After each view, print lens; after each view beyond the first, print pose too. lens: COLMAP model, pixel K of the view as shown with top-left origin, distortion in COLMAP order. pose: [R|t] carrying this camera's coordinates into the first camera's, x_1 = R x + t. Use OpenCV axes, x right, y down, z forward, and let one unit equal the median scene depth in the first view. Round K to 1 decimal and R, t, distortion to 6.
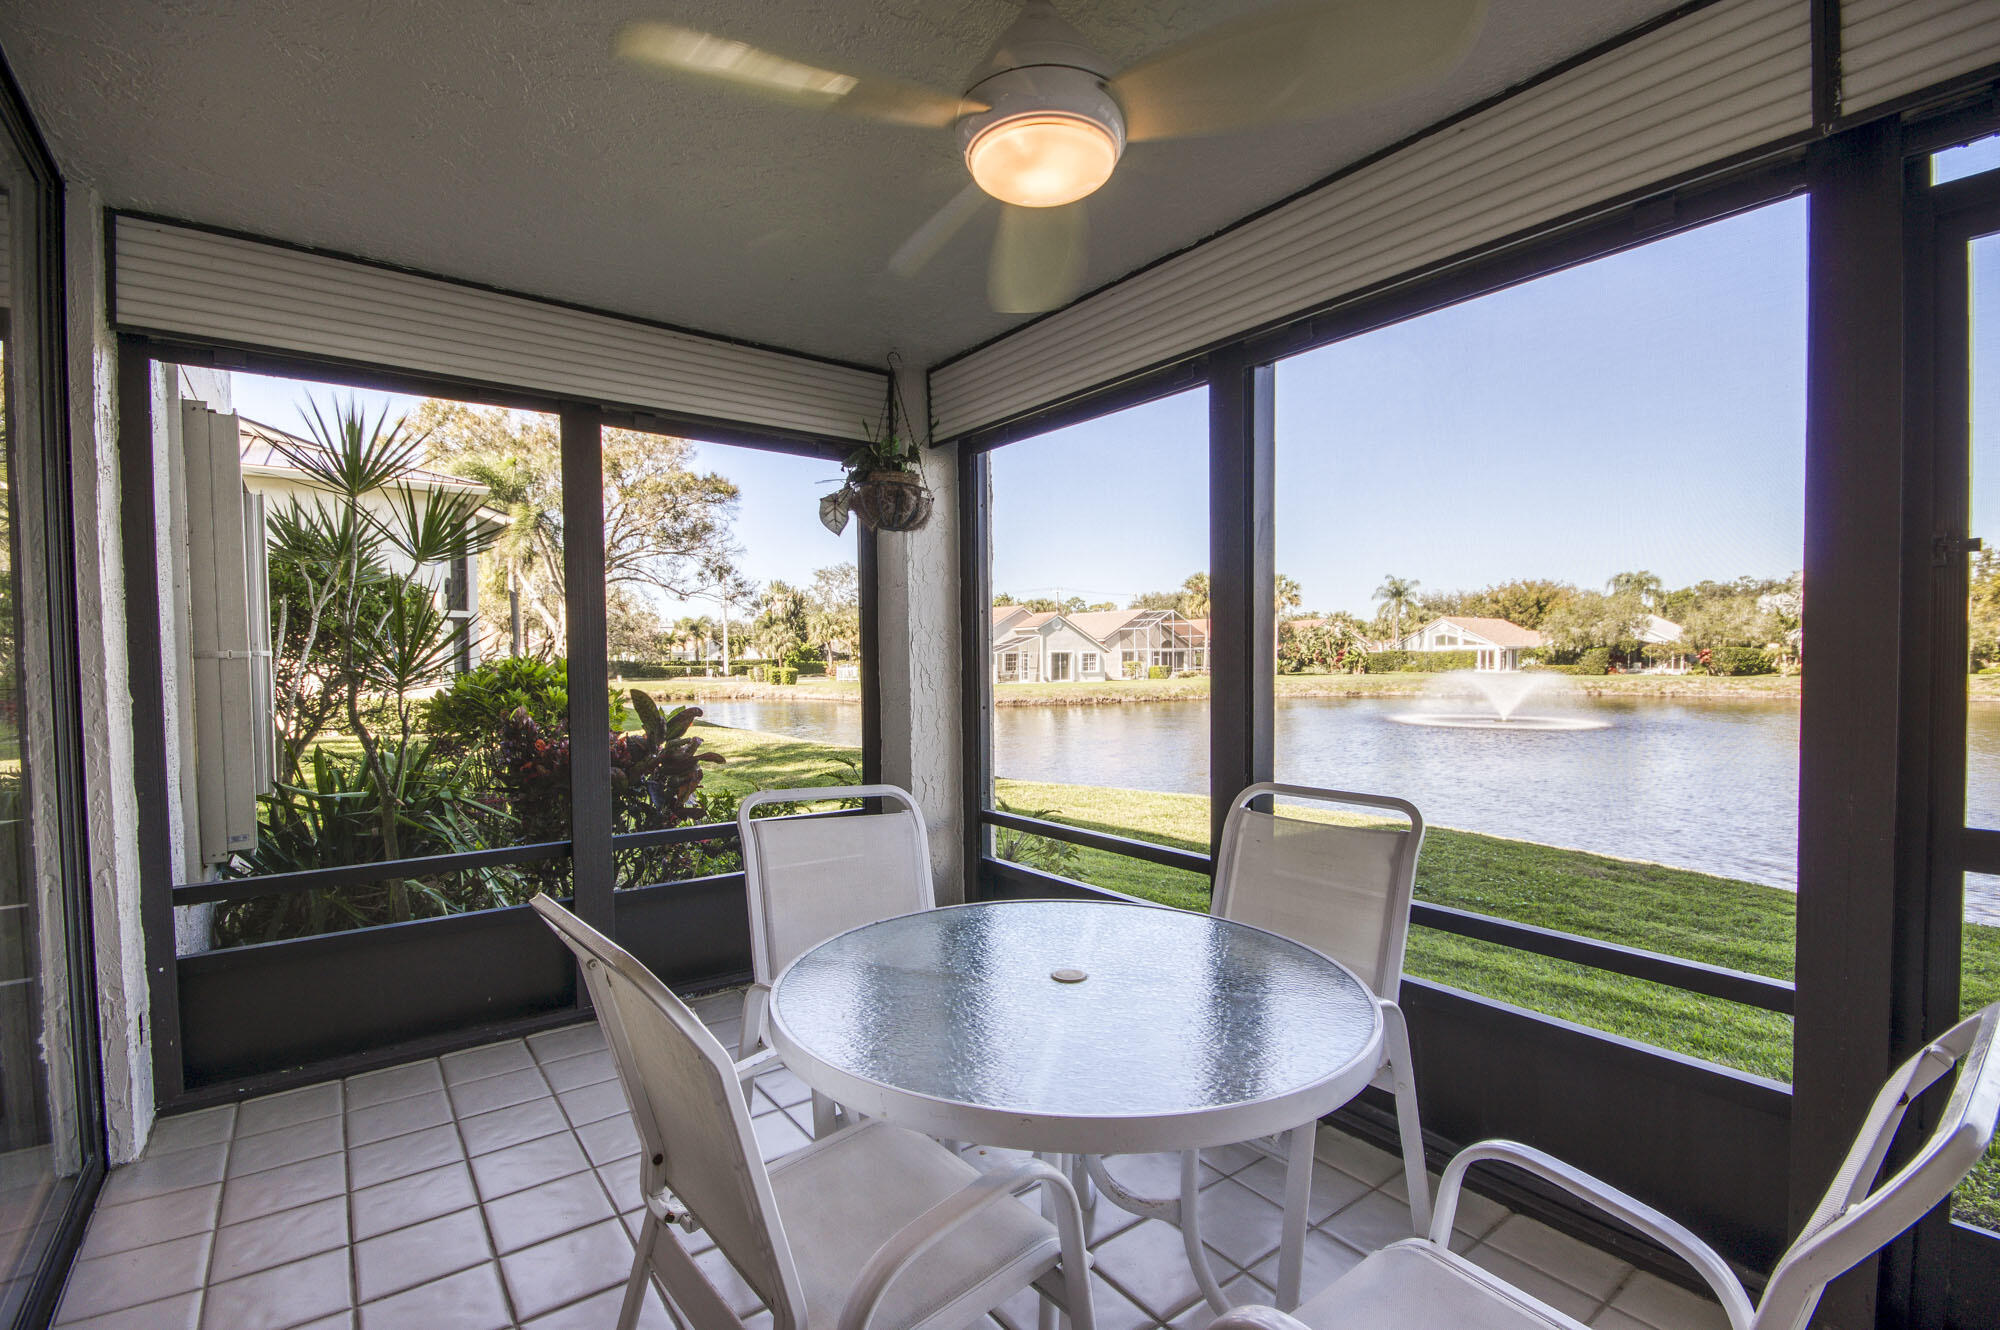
lens RADIAL K [[892.9, 0, 999.2], [0, 892.9, 690.8], [0, 0, 1]] dist [0.000003, -0.000706]
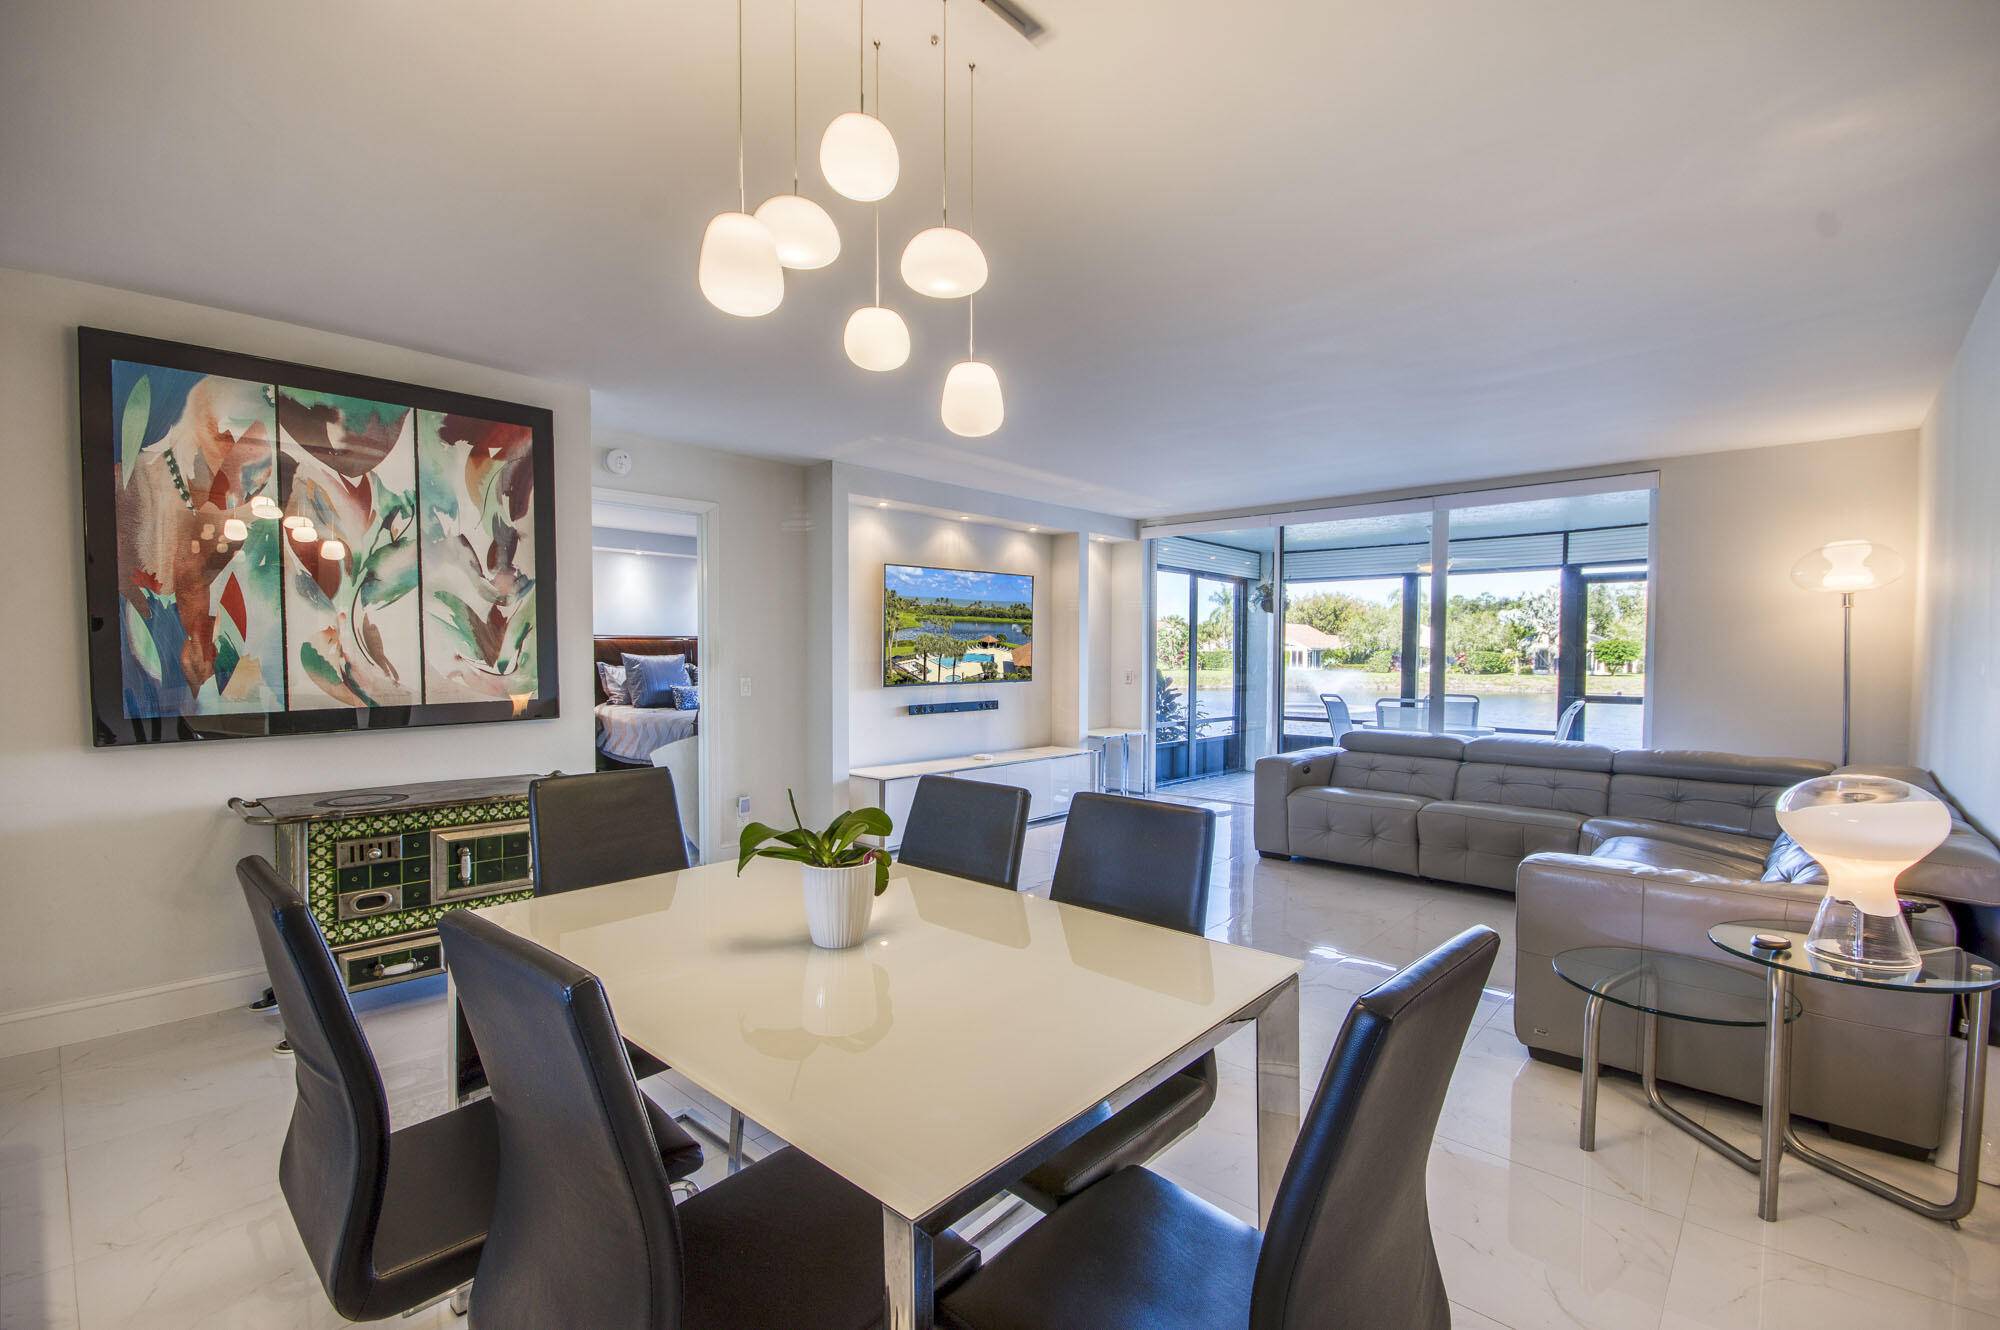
lens RADIAL K [[892.9, 0, 979.1], [0, 892.9, 680.0], [0, 0, 1]] dist [0.000003, -0.000706]
pose [[0.983052, 0.008037, 0.183152, -0.092454], [-0.007052, 0.999957, -0.006030, 0.003313], [-0.183193, 0.004636, 0.983066, -0.095490]]
